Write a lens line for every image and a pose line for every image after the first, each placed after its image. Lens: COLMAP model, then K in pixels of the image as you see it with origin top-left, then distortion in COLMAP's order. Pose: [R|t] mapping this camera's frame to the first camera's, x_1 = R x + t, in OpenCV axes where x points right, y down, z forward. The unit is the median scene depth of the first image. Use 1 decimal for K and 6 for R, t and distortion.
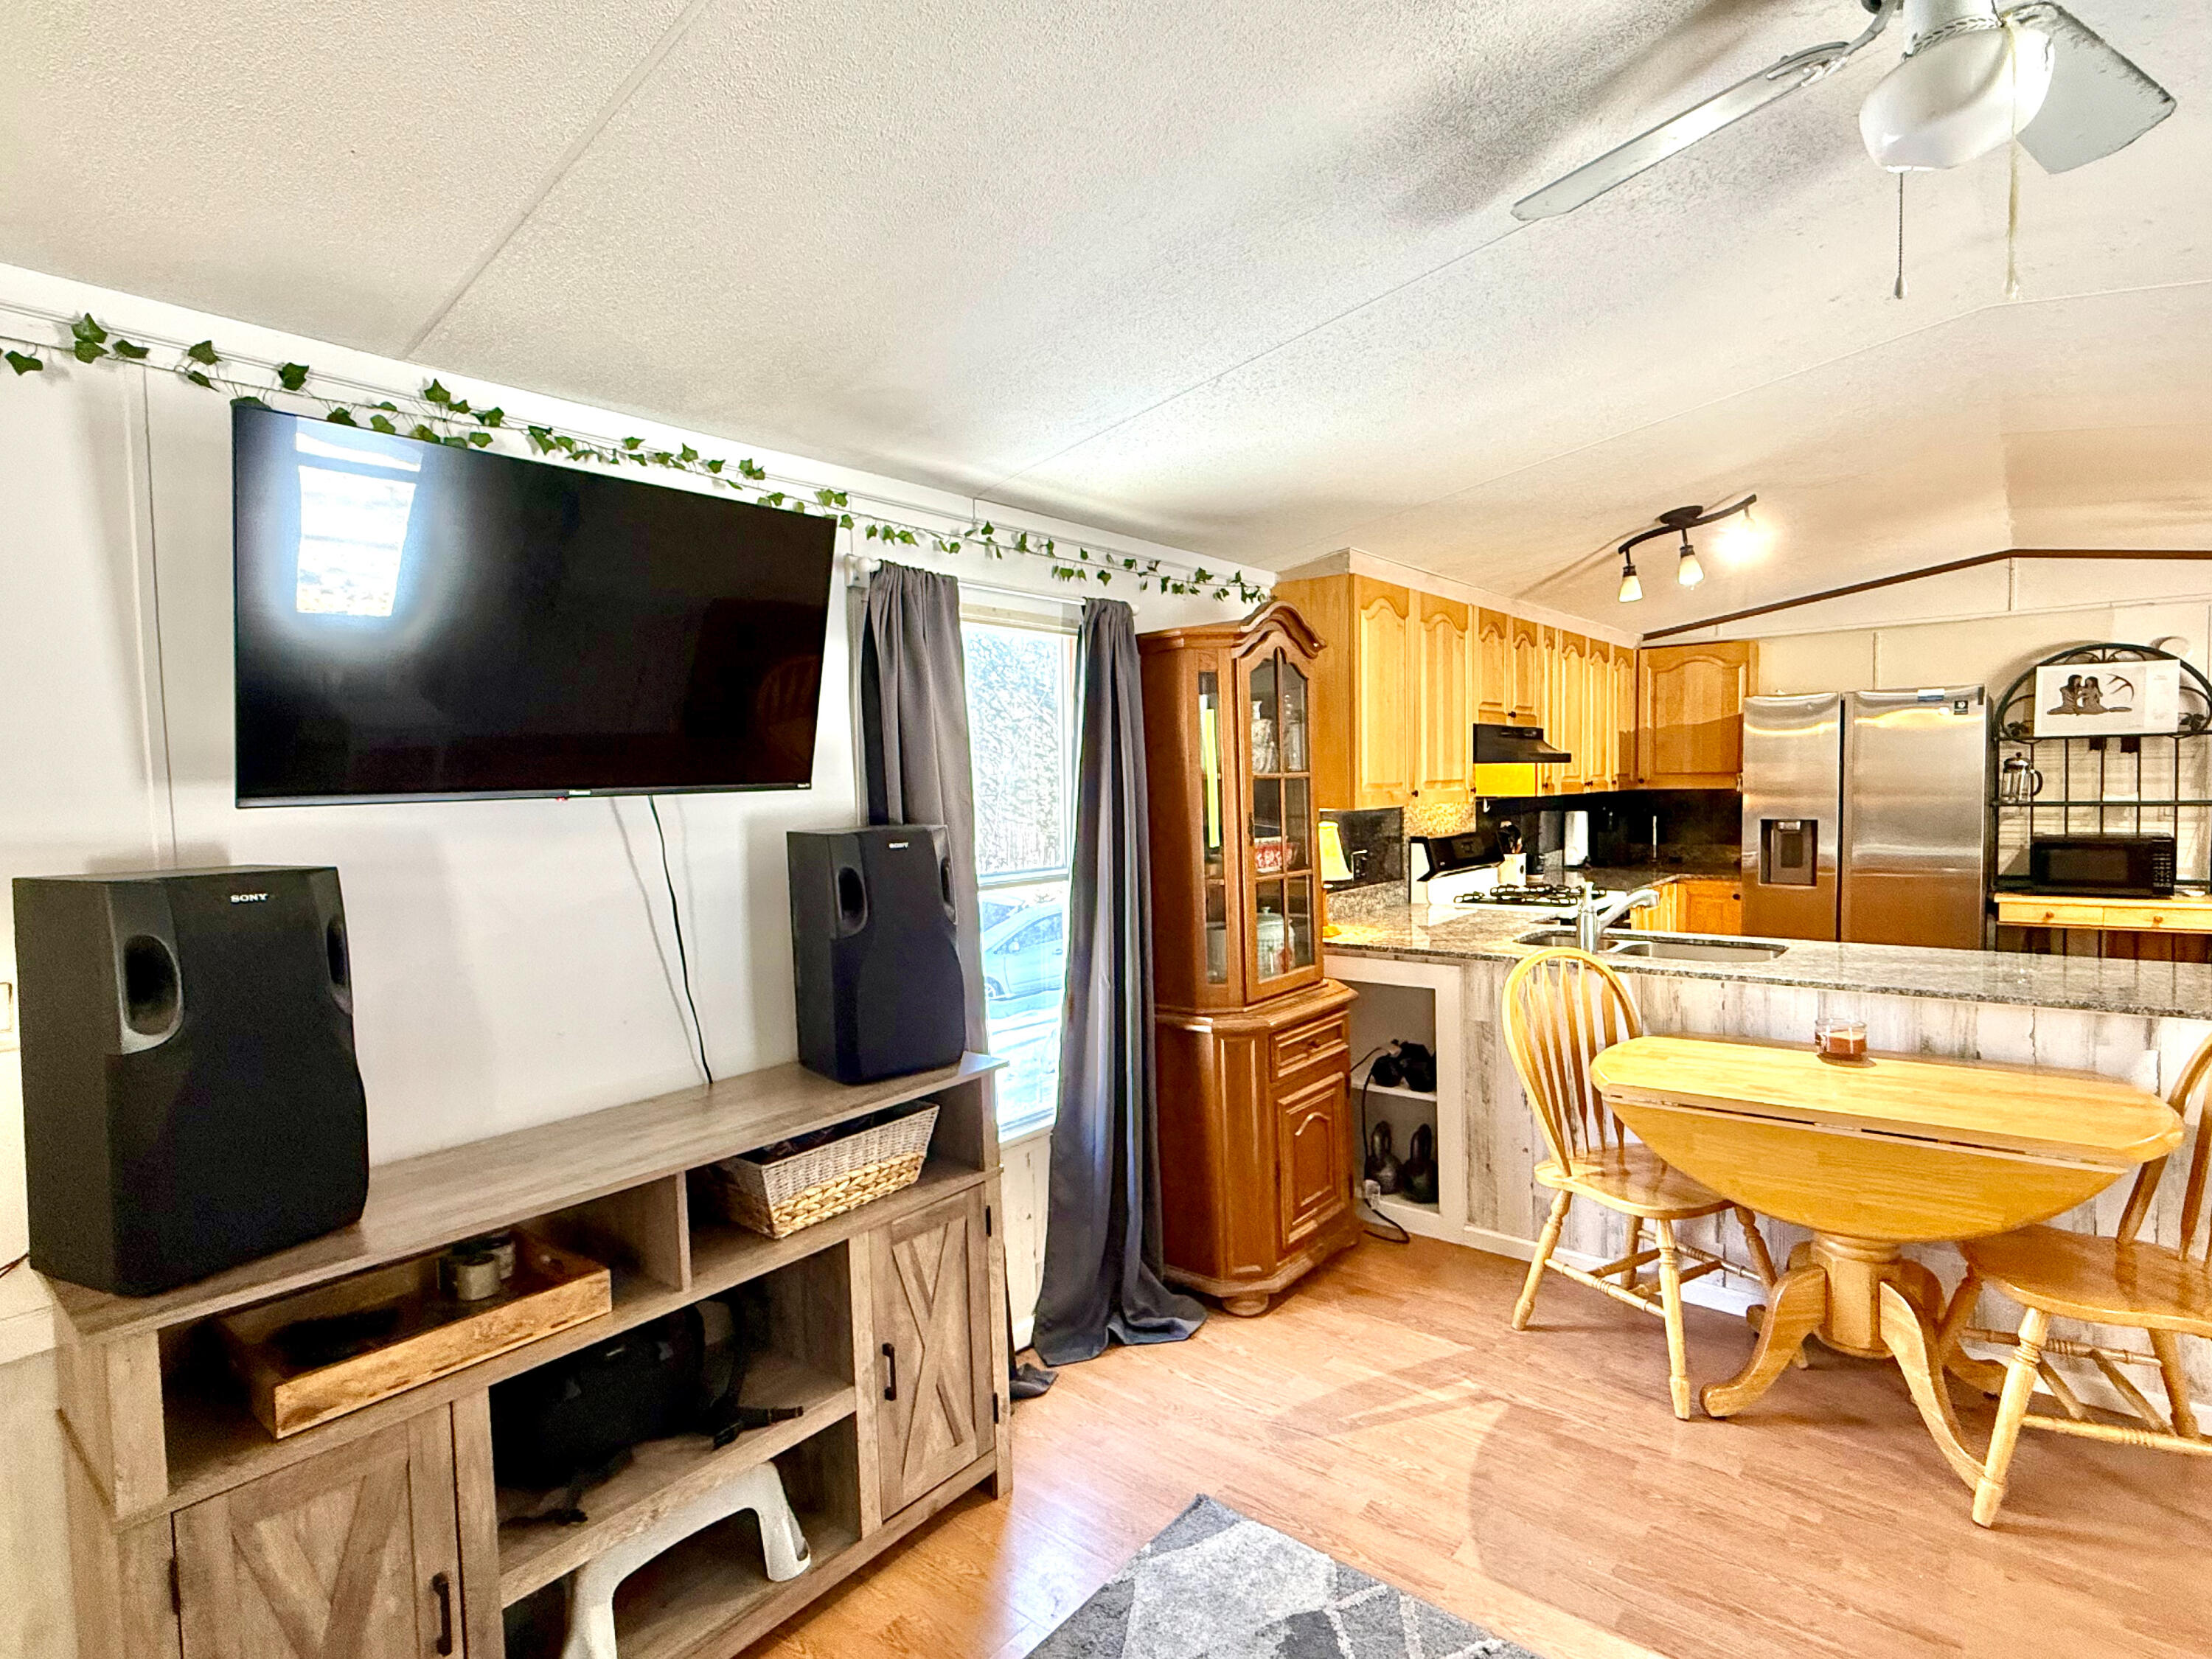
lens RADIAL K [[1119.8, 0, 1108.4], [0, 1119.8, 836.9], [0, 0, 1]] dist [0.003185, 0.000003]
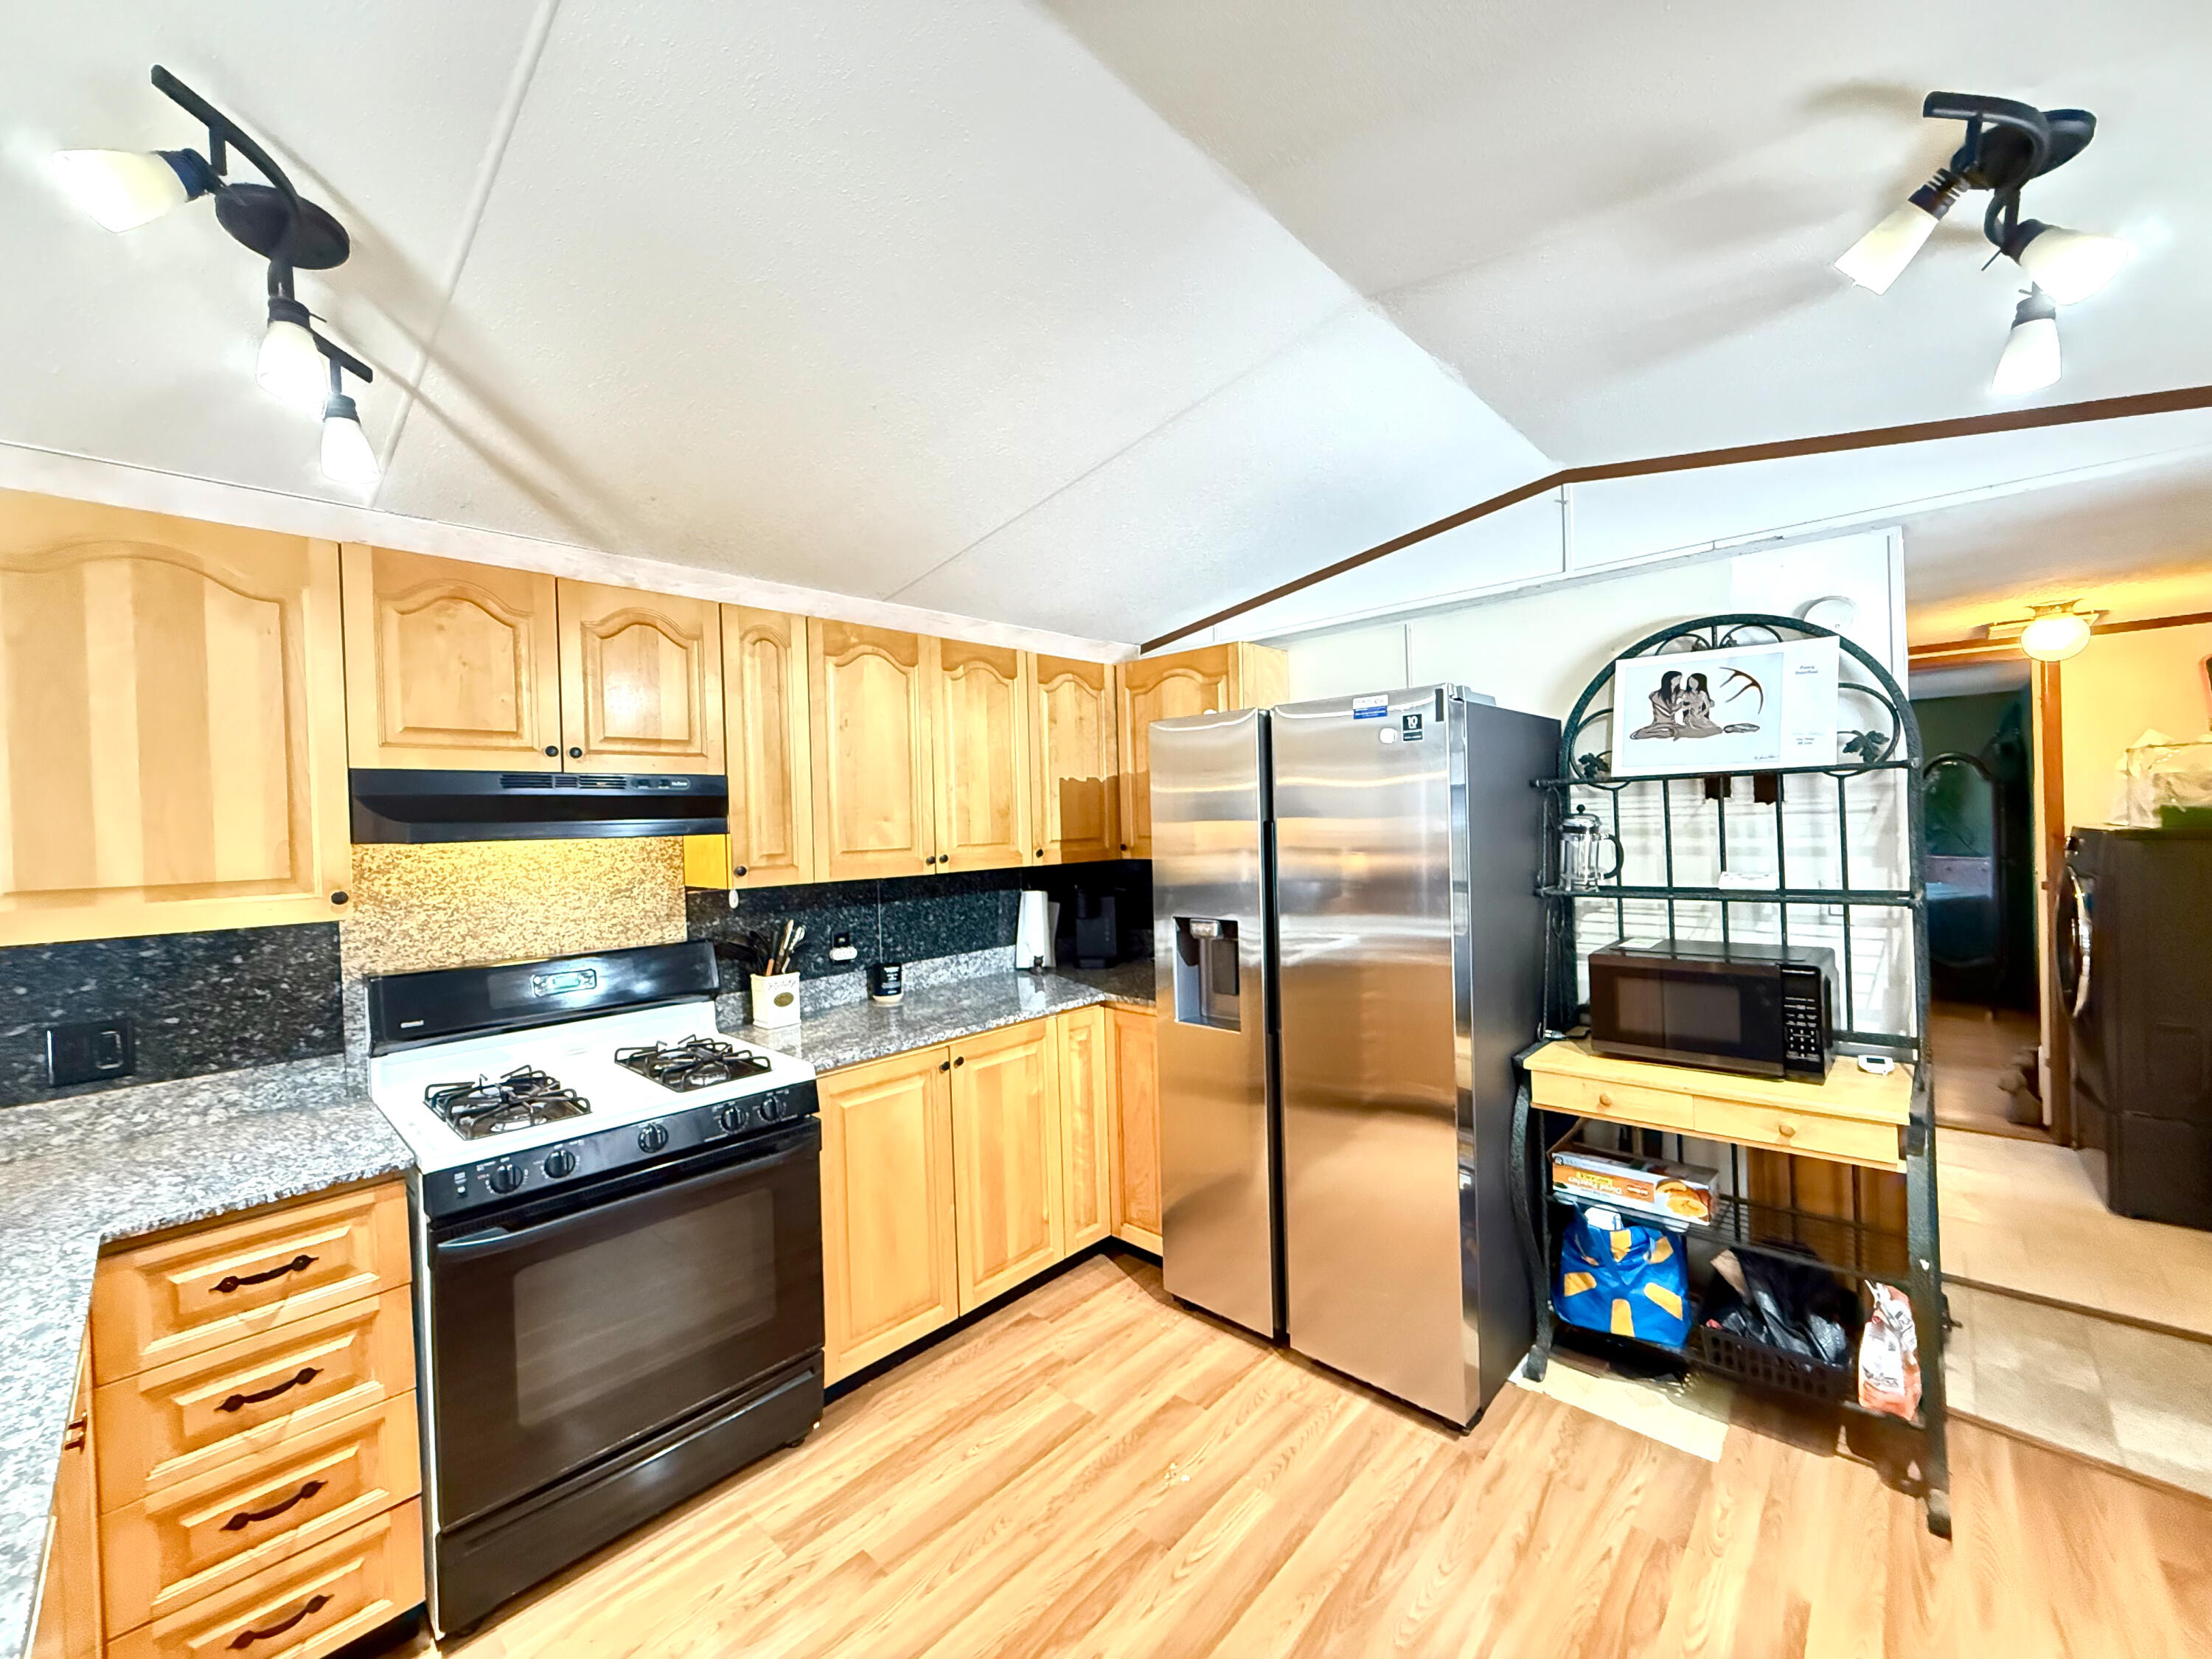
lens RADIAL K [[885.4, 0, 1103.8], [0, 885.4, 828.3], [0, 0, 1]] dist [0.001987, 0.000089]
pose [[0.997587, -0.011262, -0.068512, 1.026443], [0.008294, 0.999021, -0.043449, -0.076468], [0.068934, 0.042776, 0.996704, 0.895597]]
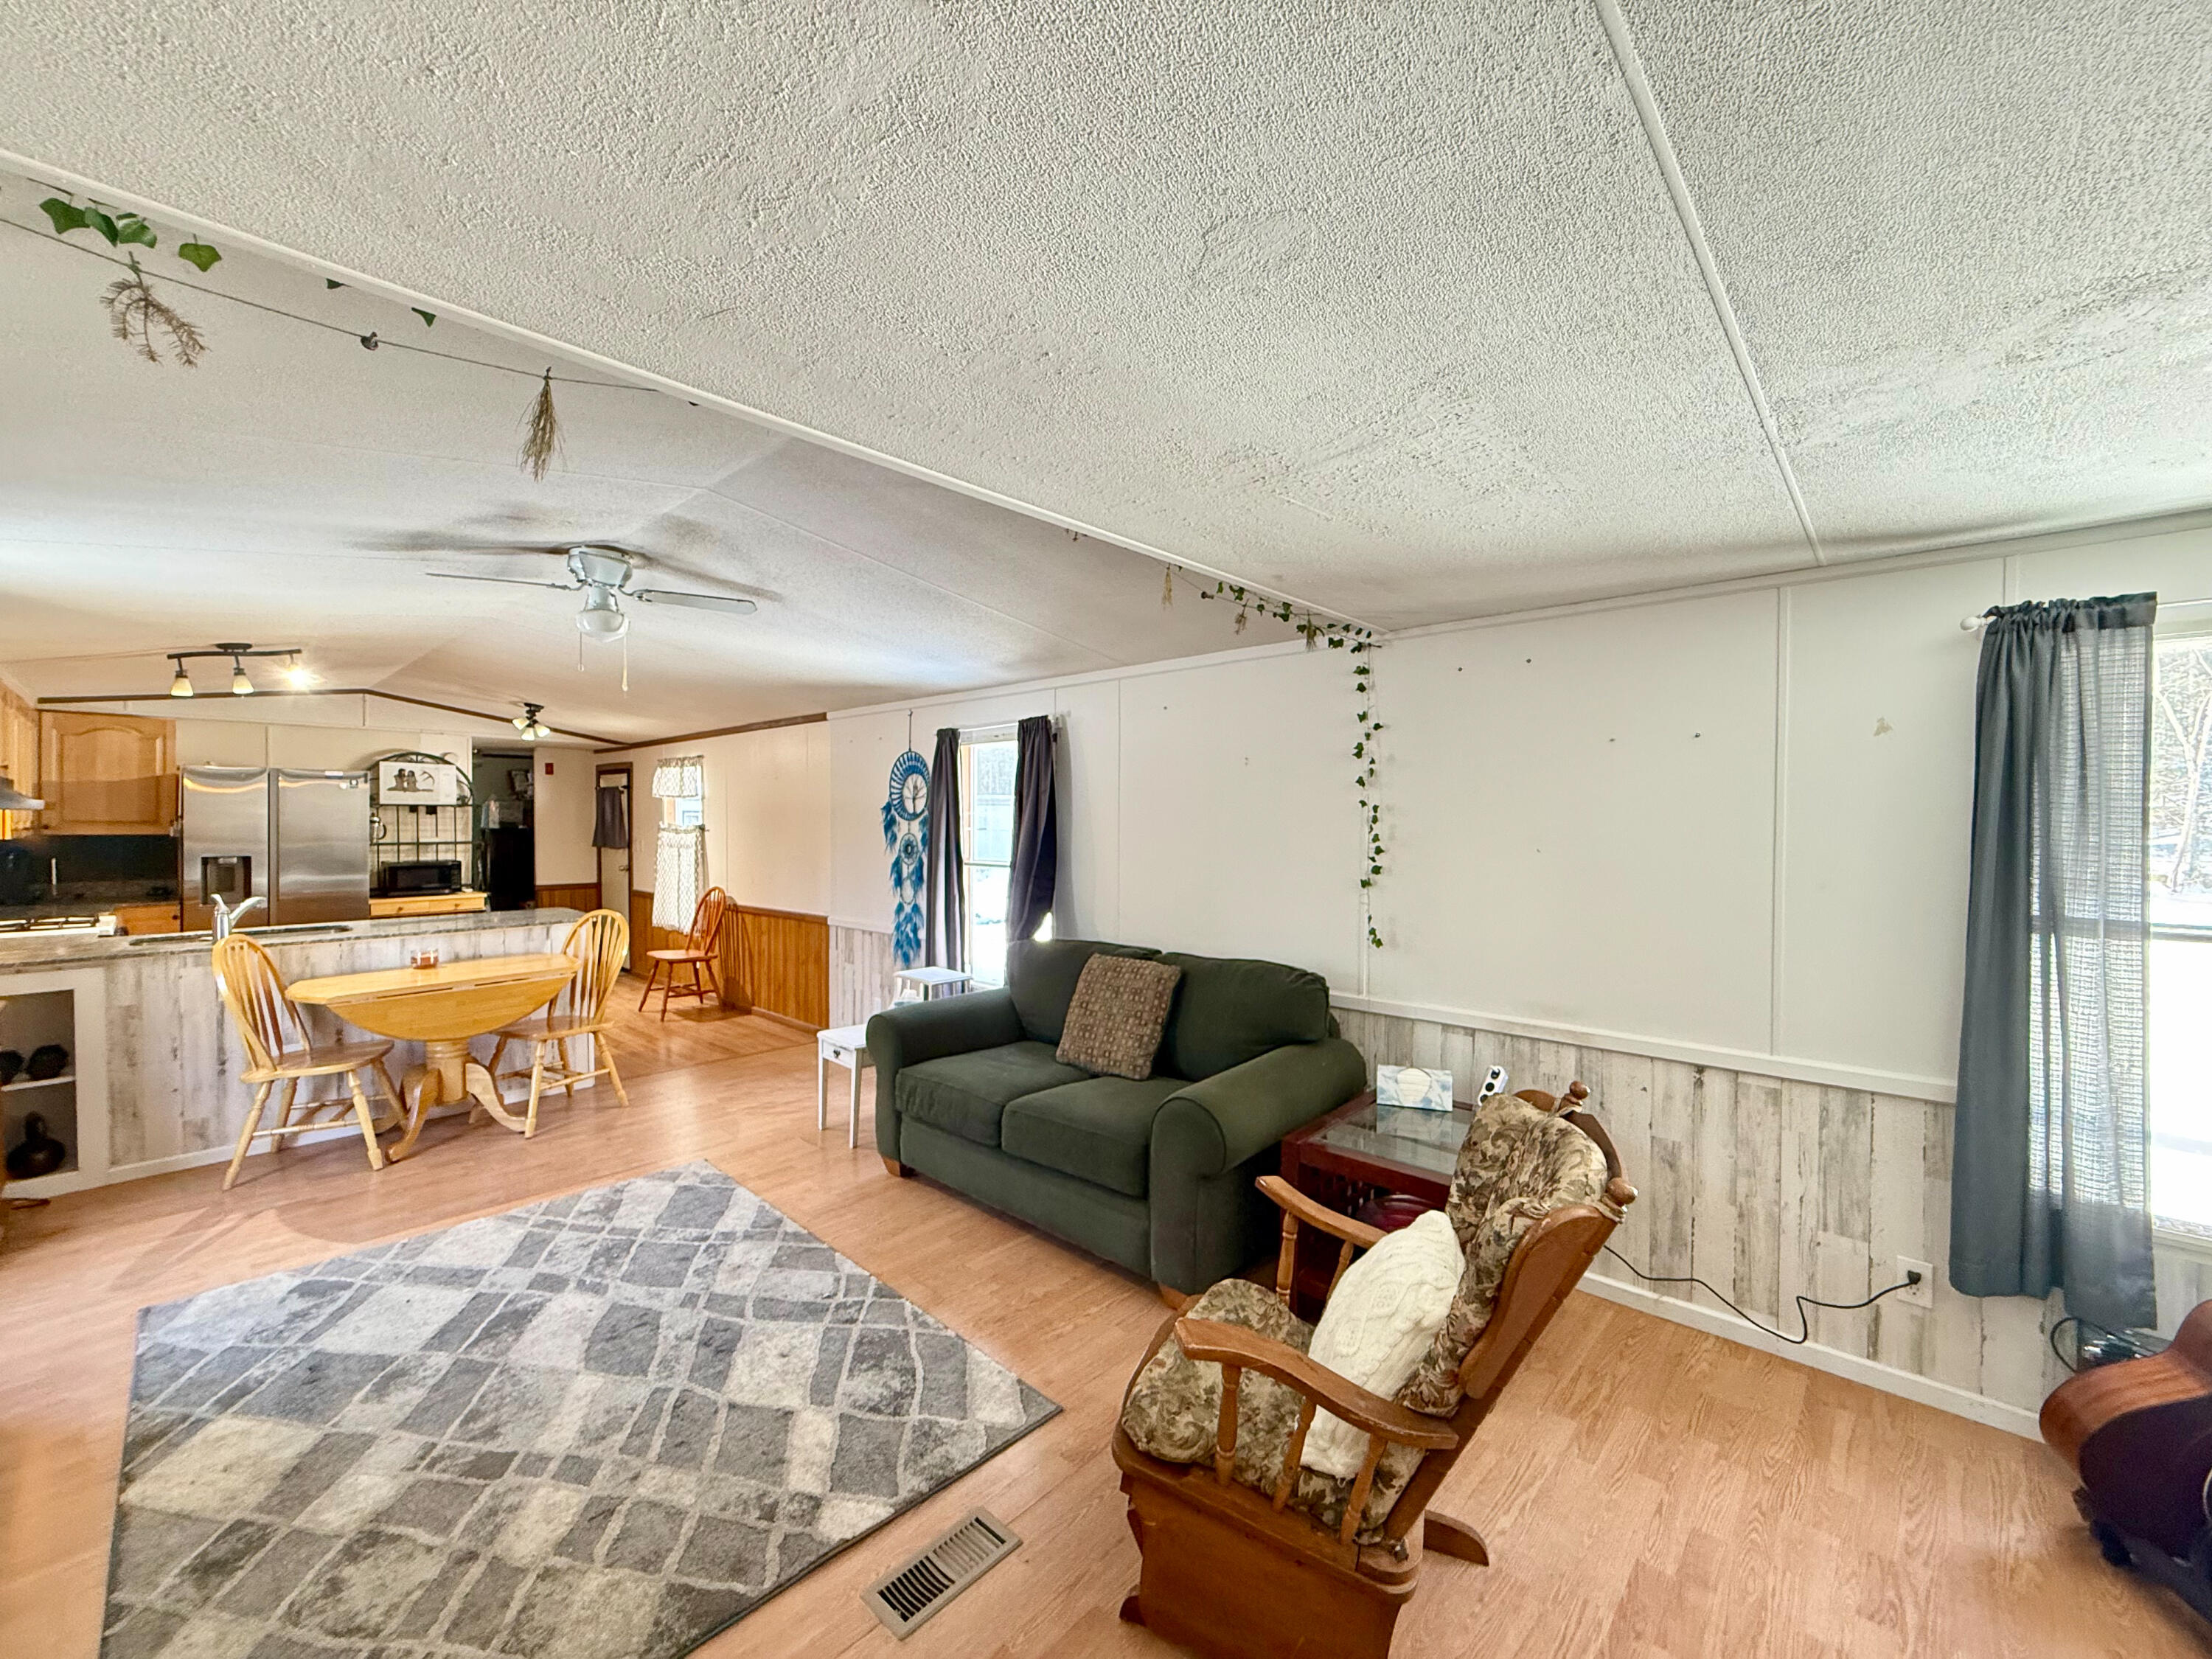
lens RADIAL K [[885.4, 0, 1091.6], [0, 885.4, 834.0], [0, 0, 1]] dist [0.001987, 0.000089]
pose [[0.078829, 0.004424, 0.996878, -0.688913], [0.045935, 0.998912, -0.008066, 0.025432], [-0.995829, 0.046427, 0.078540, -0.251153]]
